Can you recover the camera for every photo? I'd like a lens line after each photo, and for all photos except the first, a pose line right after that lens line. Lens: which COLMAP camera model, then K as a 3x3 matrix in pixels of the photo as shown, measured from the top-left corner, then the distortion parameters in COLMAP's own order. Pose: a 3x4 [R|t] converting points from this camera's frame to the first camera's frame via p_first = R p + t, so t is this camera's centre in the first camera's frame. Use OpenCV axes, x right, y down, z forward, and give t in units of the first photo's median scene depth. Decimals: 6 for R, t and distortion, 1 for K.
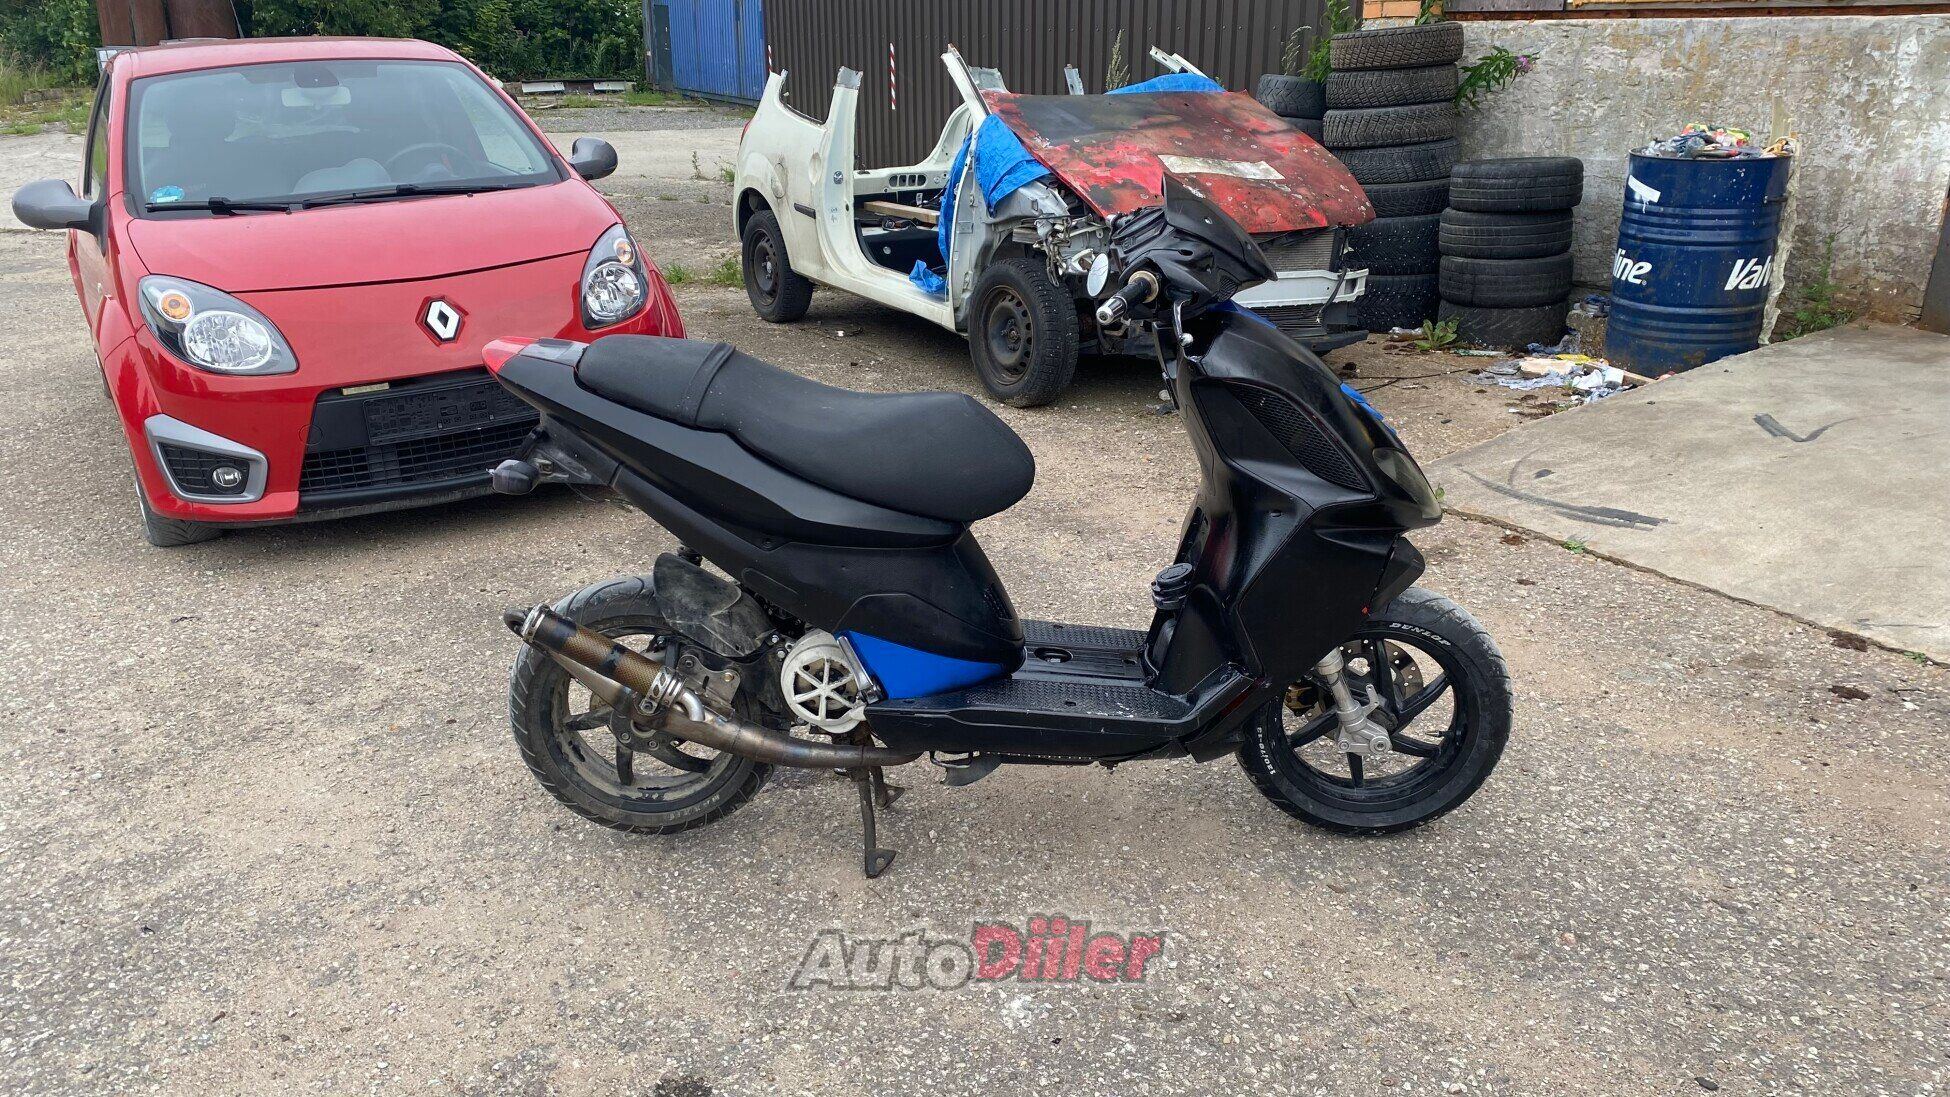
lens RADIAL K [[1528.6, 0, 991.4], [0, 1528.6, 549.7], [0, 0, 1]] dist [0.008415, 0.004716]
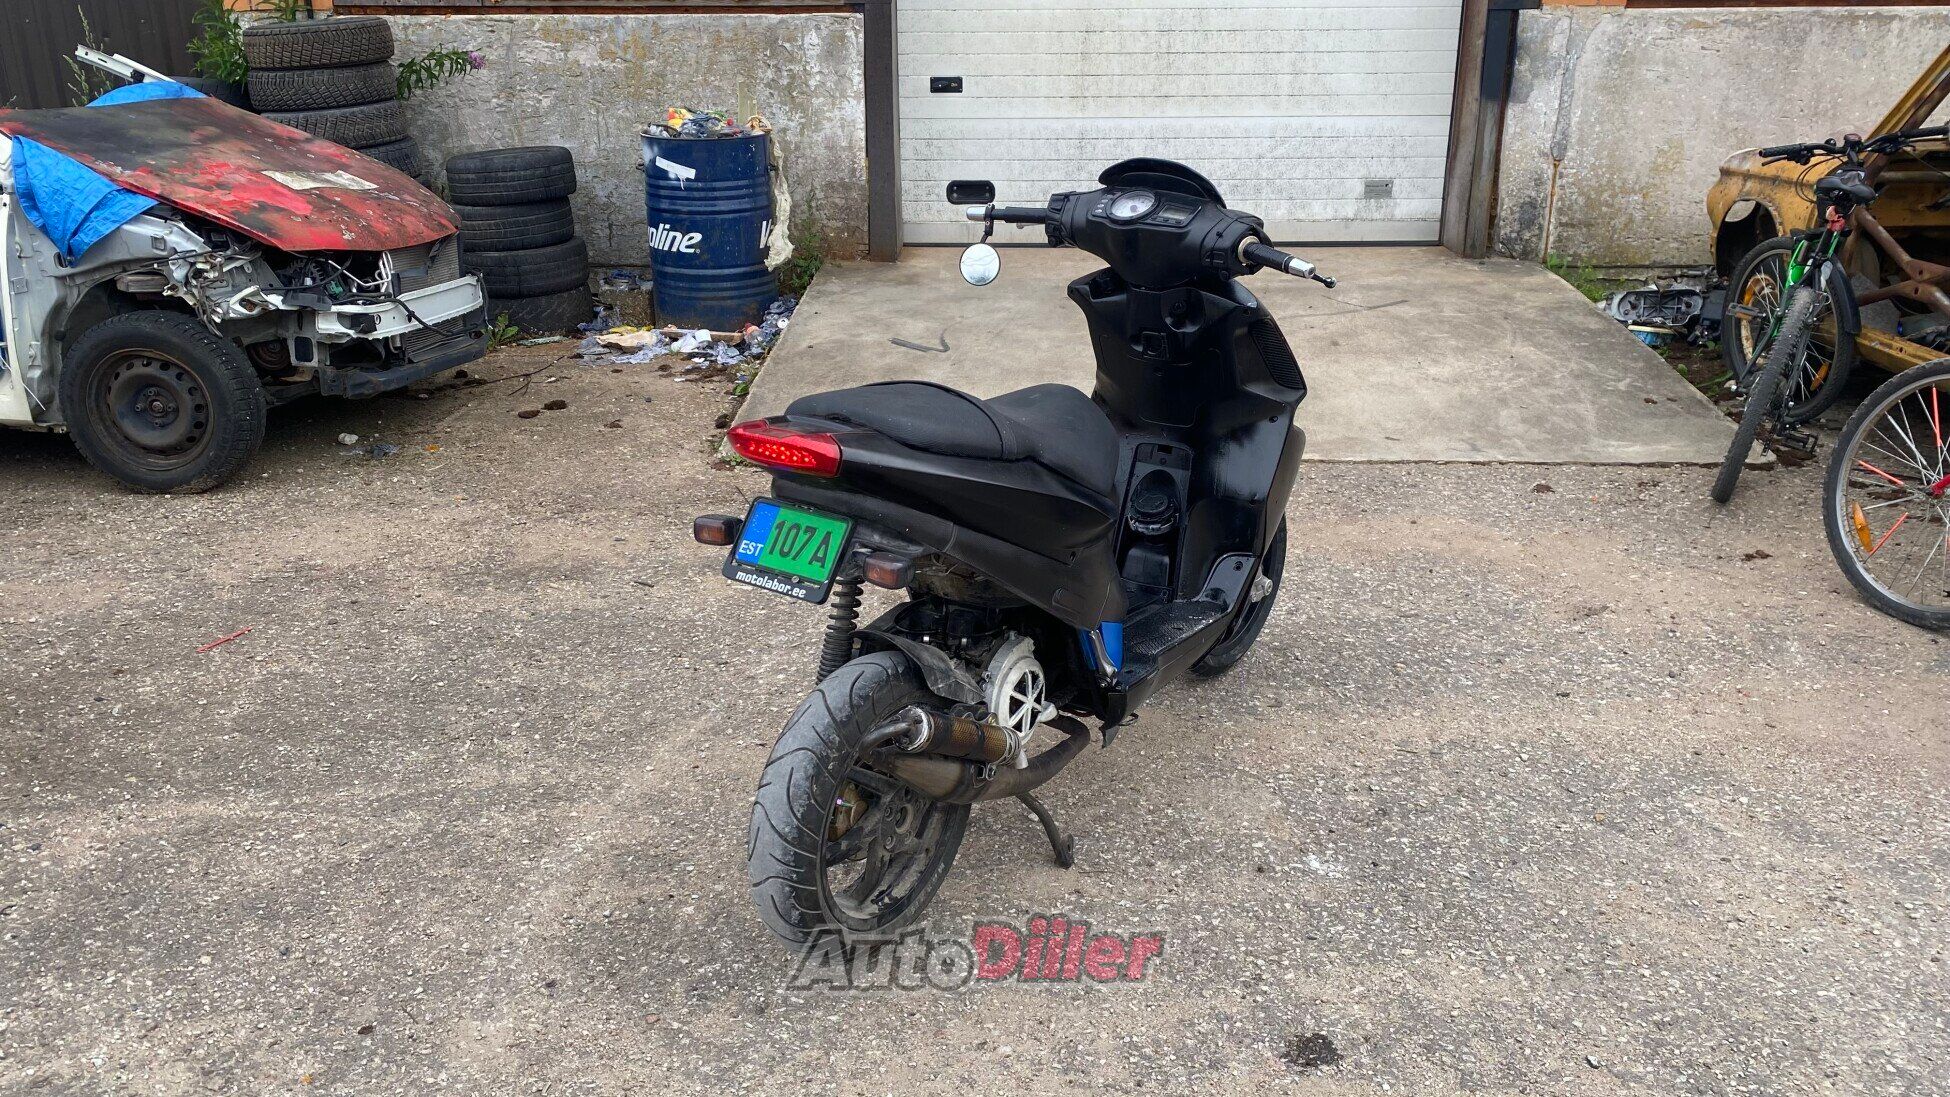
lens RADIAL K [[1528.6, 0, 978.1], [0, 1528.6, 545.1], [0, 0, 1]] dist [0.008415, 0.004716]
pose [[0.573952, -0.268261, 0.773702, -0.381655], [0.265259, 0.954782, 0.134269, -0.064577], [-0.774736, 0.128168, 0.619158, 0.174911]]
